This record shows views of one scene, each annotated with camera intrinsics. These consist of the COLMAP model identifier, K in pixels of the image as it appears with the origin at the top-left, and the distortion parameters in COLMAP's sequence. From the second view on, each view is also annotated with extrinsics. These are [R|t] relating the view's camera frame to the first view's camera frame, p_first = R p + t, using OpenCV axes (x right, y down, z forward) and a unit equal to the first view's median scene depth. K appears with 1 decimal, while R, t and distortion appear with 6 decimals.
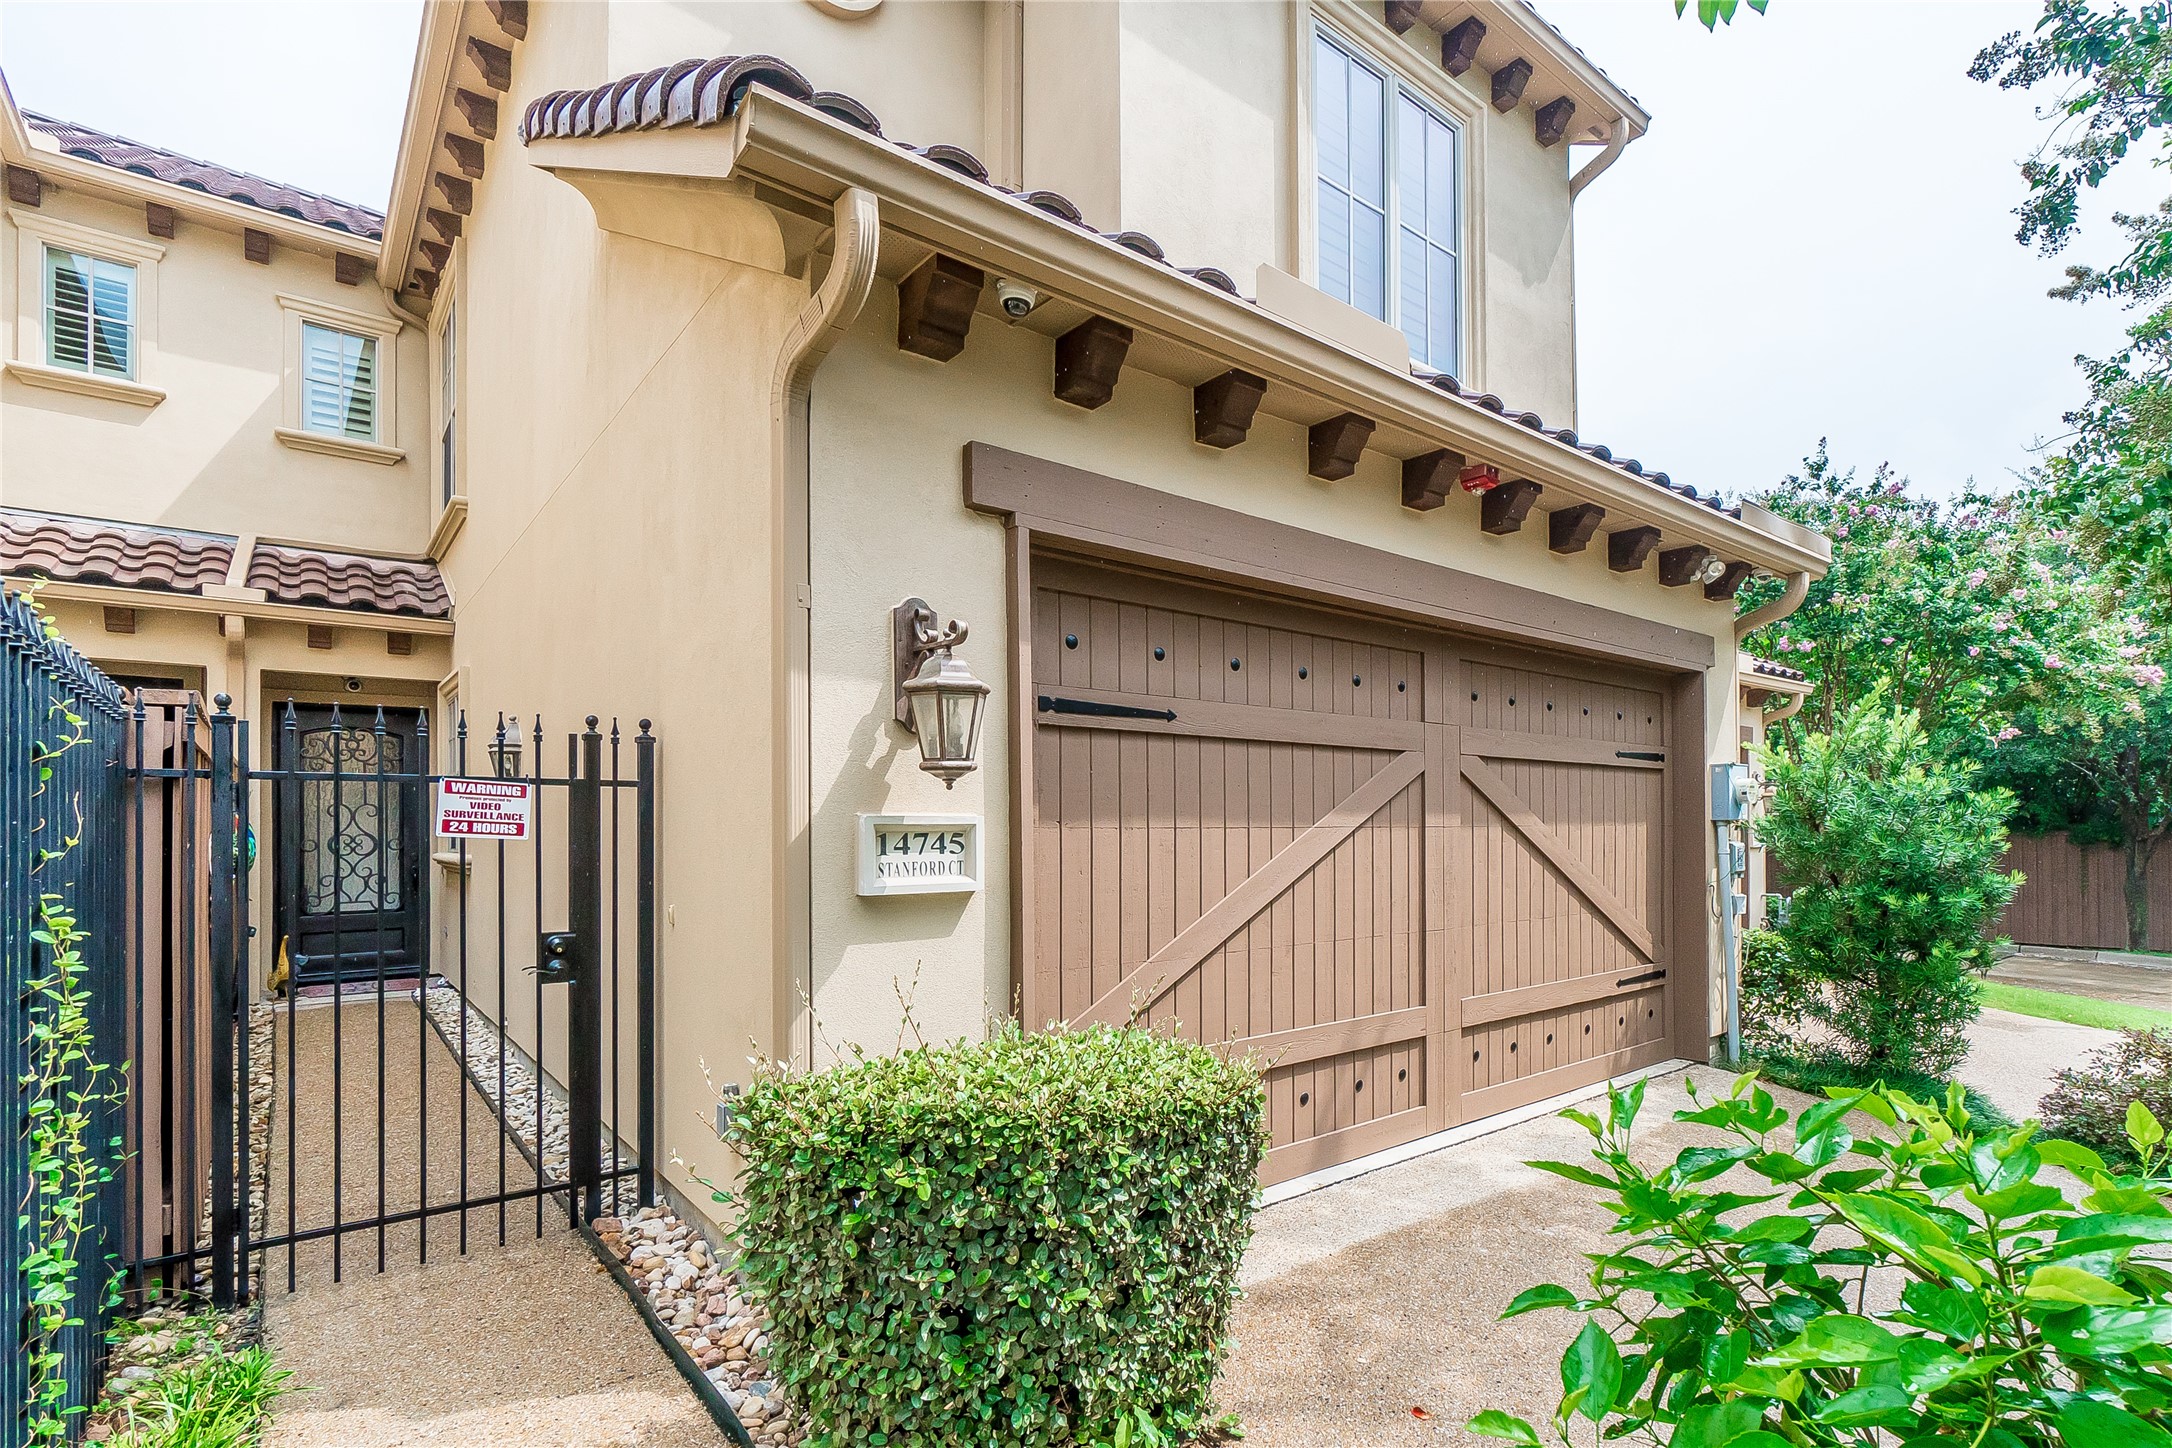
lens RADIAL K [[929.2, 0, 1100.7], [0, 929.2, 812.6], [0, 0, 1]] dist [-0.008018, 0.001836]
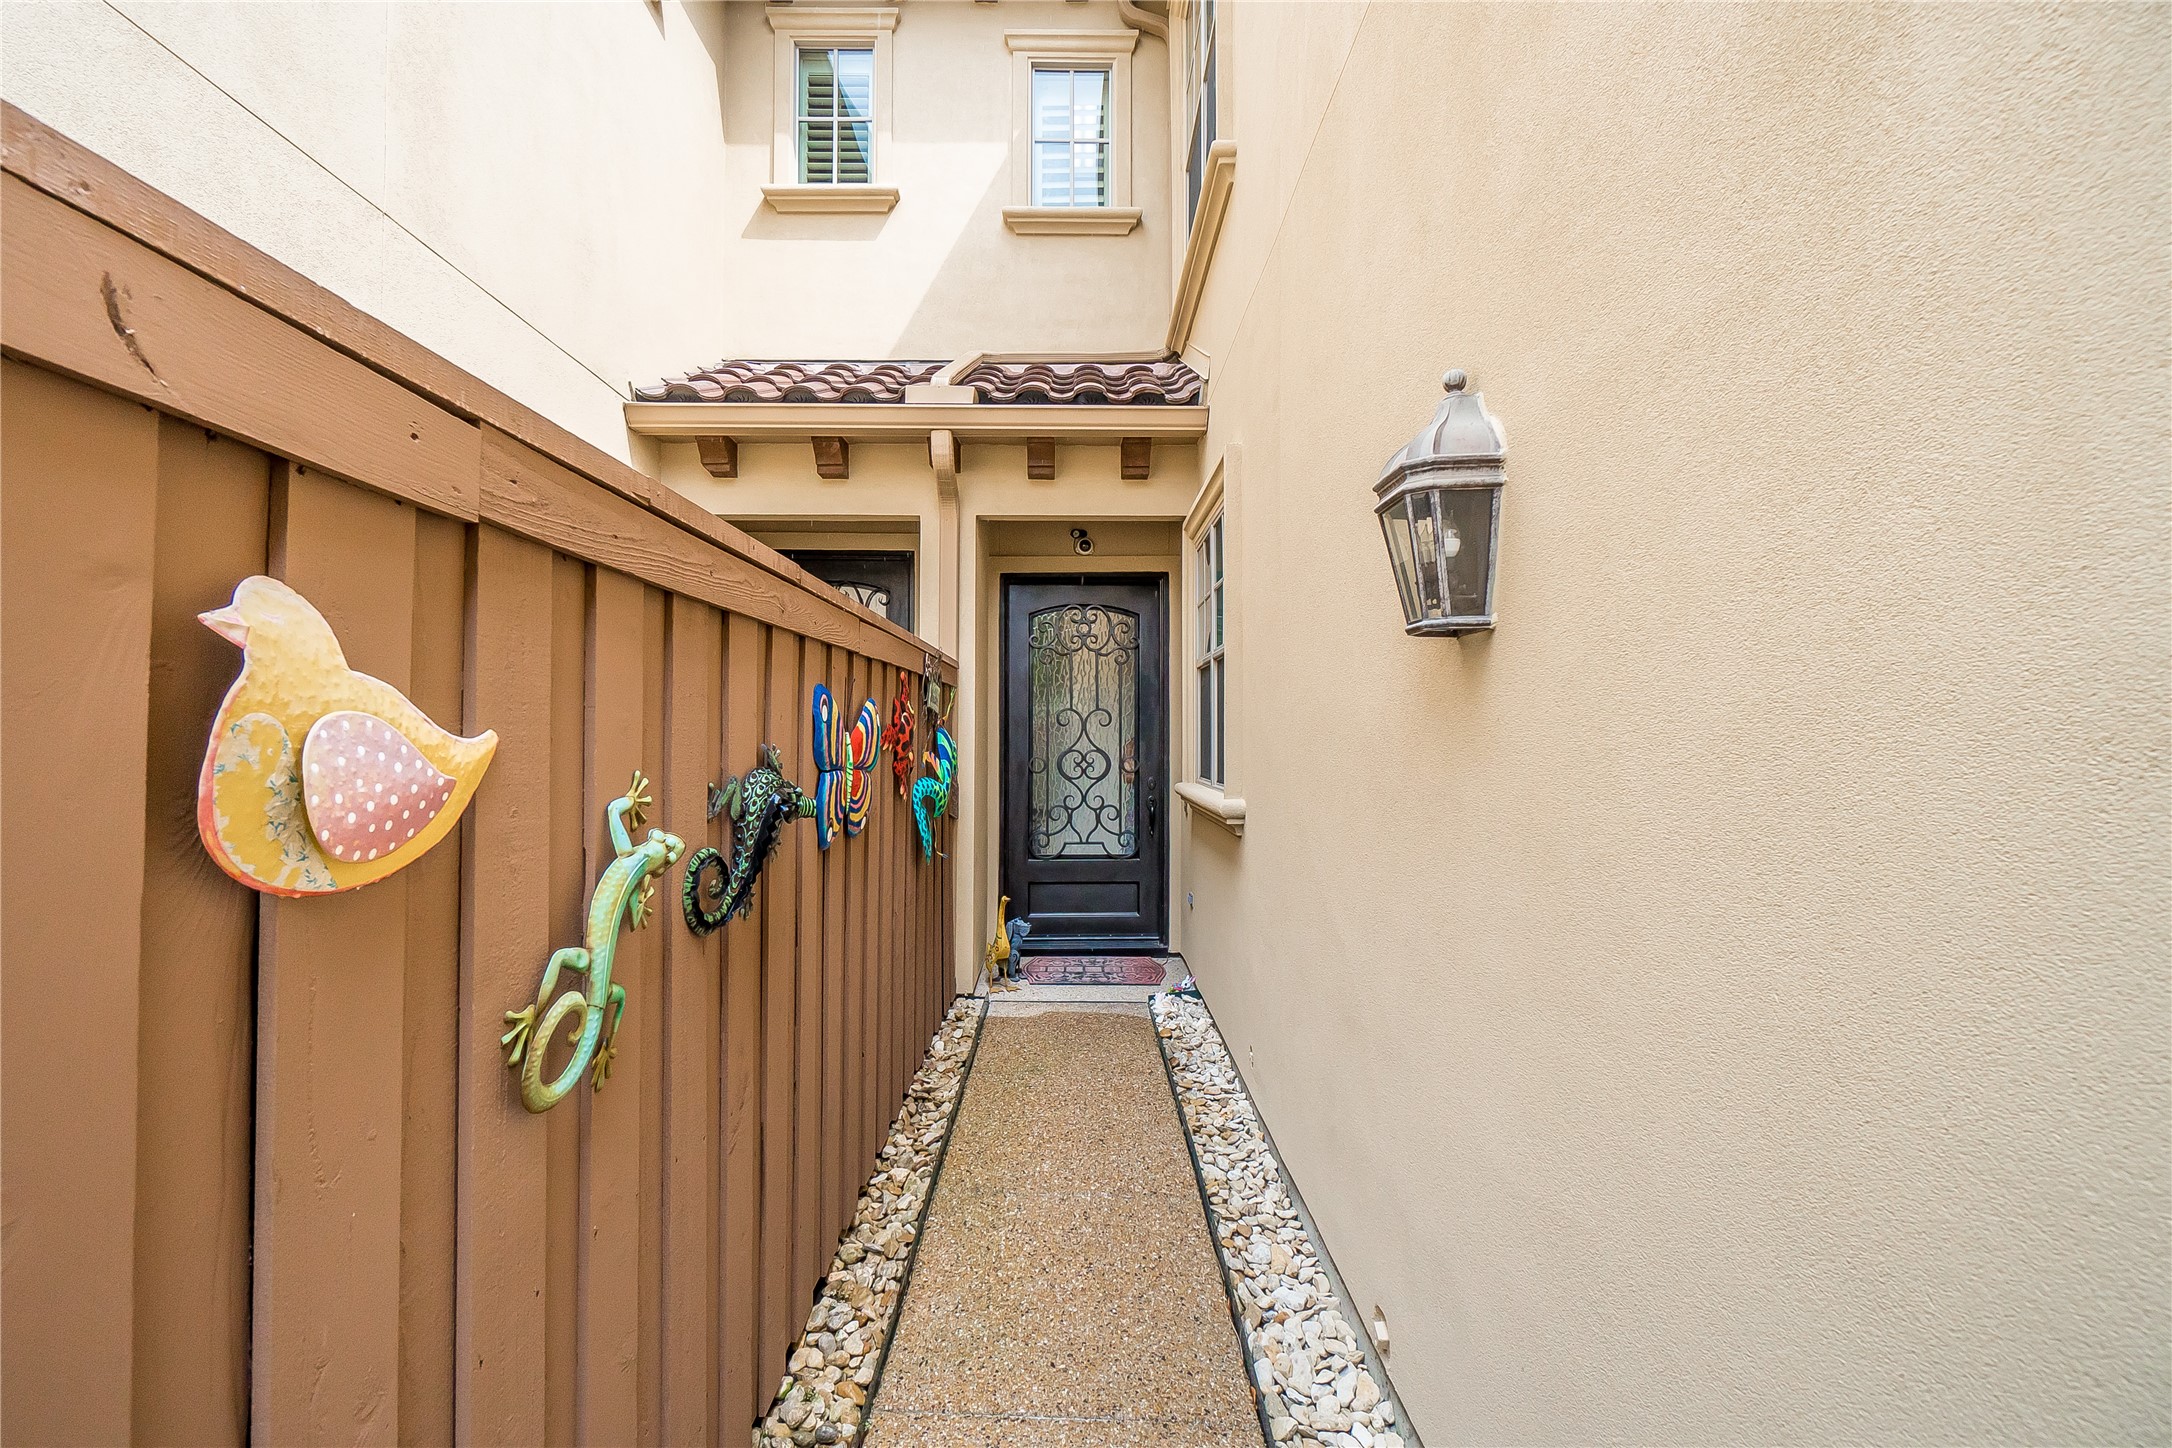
lens RADIAL K [[929.2, 0, 1083.9], [0, 929.2, 719.0], [0, 0, 1]] dist [-0.008018, 0.001836]
pose [[0.763243, -0.001048, -0.646111, -0.352146], [-0.002640, 0.999985, -0.004741, 0.002317], [0.646106, 0.005324, 0.763229, 0.463514]]
